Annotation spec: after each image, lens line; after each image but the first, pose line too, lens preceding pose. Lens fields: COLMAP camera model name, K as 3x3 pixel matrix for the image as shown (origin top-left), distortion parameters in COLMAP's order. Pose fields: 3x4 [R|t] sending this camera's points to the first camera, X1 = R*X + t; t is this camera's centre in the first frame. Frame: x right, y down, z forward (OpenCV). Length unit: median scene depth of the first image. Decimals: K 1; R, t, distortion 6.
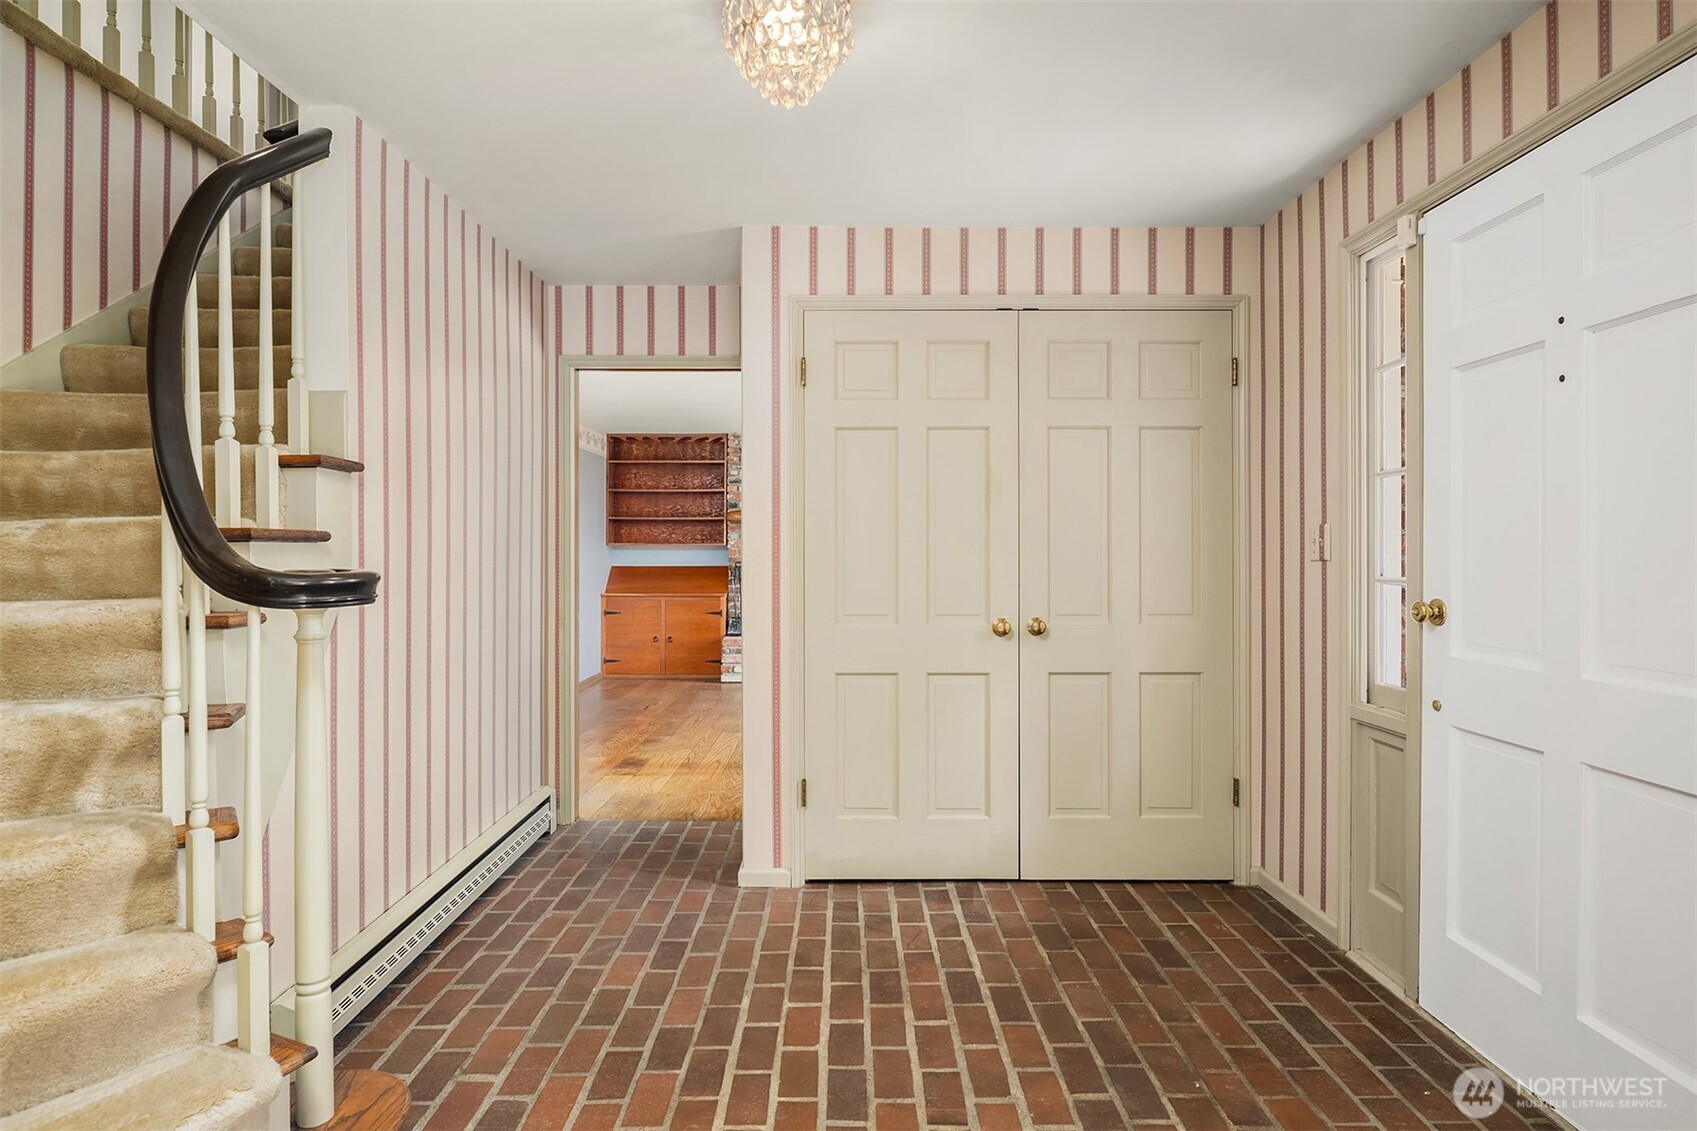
lens RADIAL K [[929.0, 0, 834.9], [0, 929.0, 492.8], [0, 0, 1]] dist [0.005373, -0.014246]
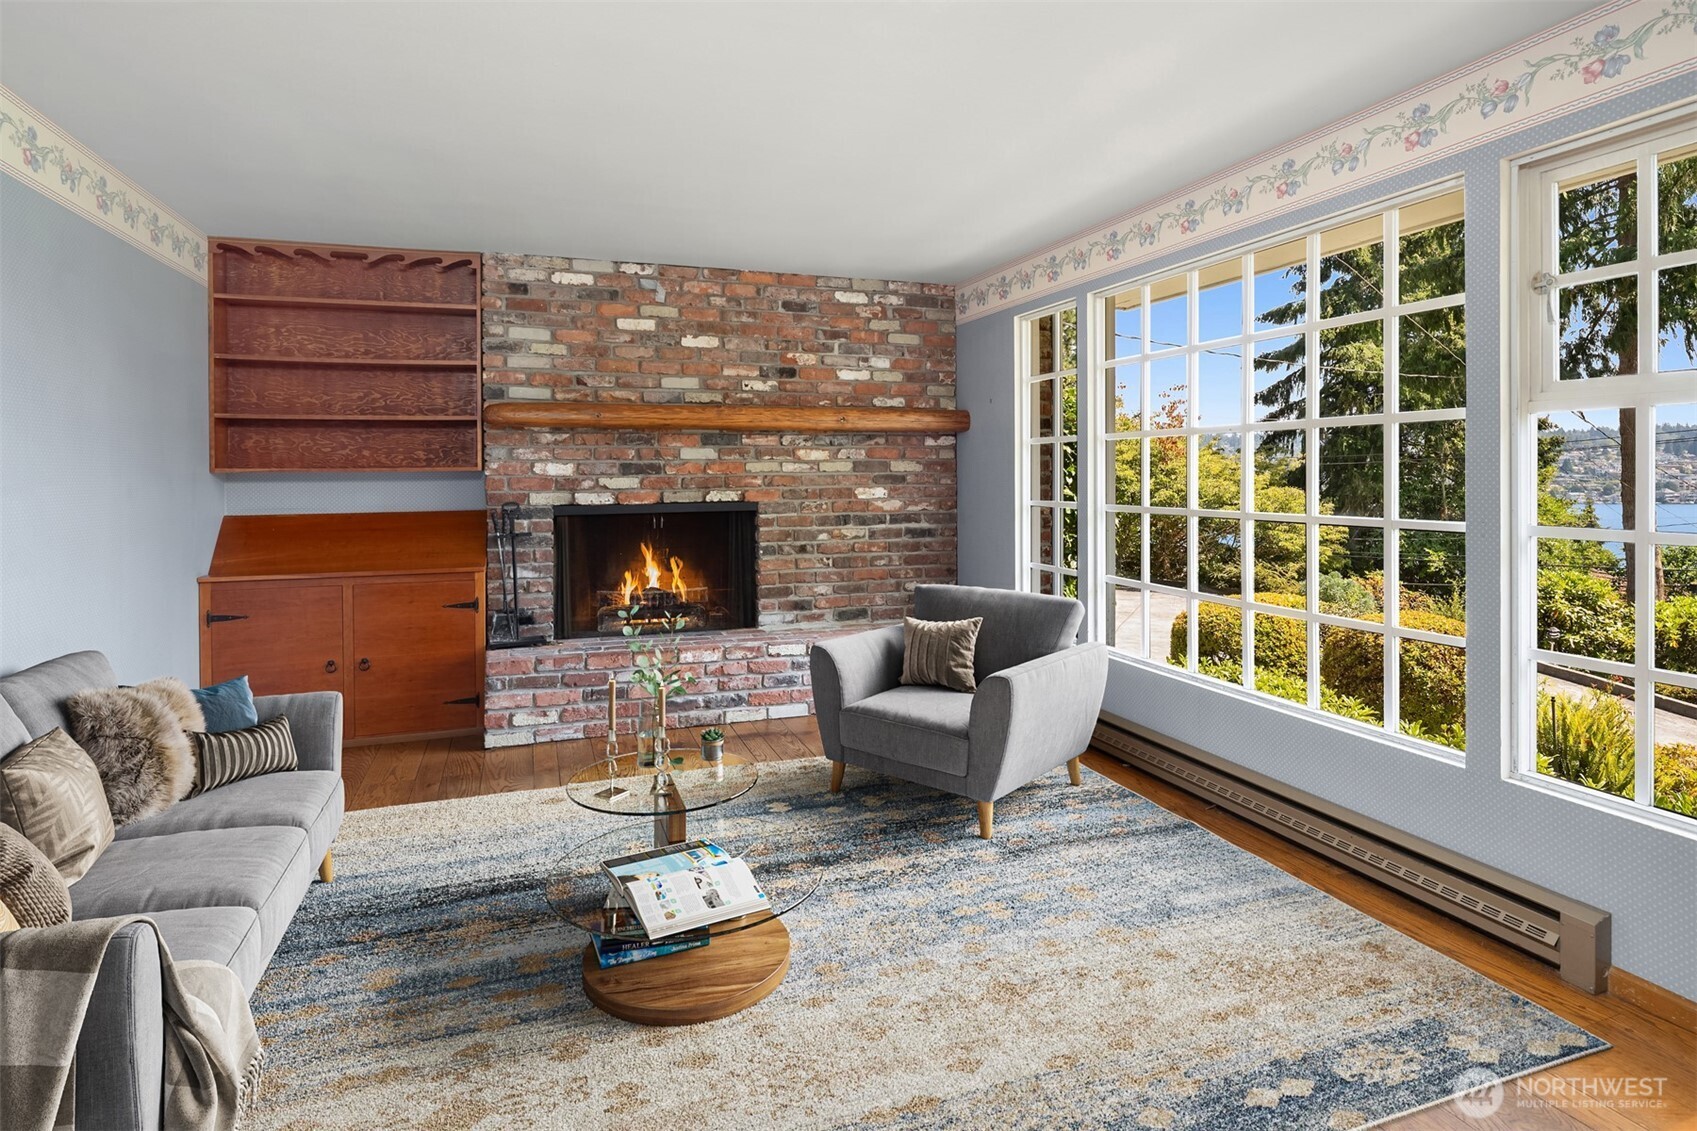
lens RADIAL K [[949.8, 0, 846.2], [0, 949.8, 461.3], [0, 0, 1]] dist [-0.001290, -0.000789]
pose [[0.941061, -0.001728, 0.338233, -0.105810], [-0.015549, 0.998709, 0.048363, 0.022966], [-0.337880, -0.050772, 0.939819, 0.442760]]
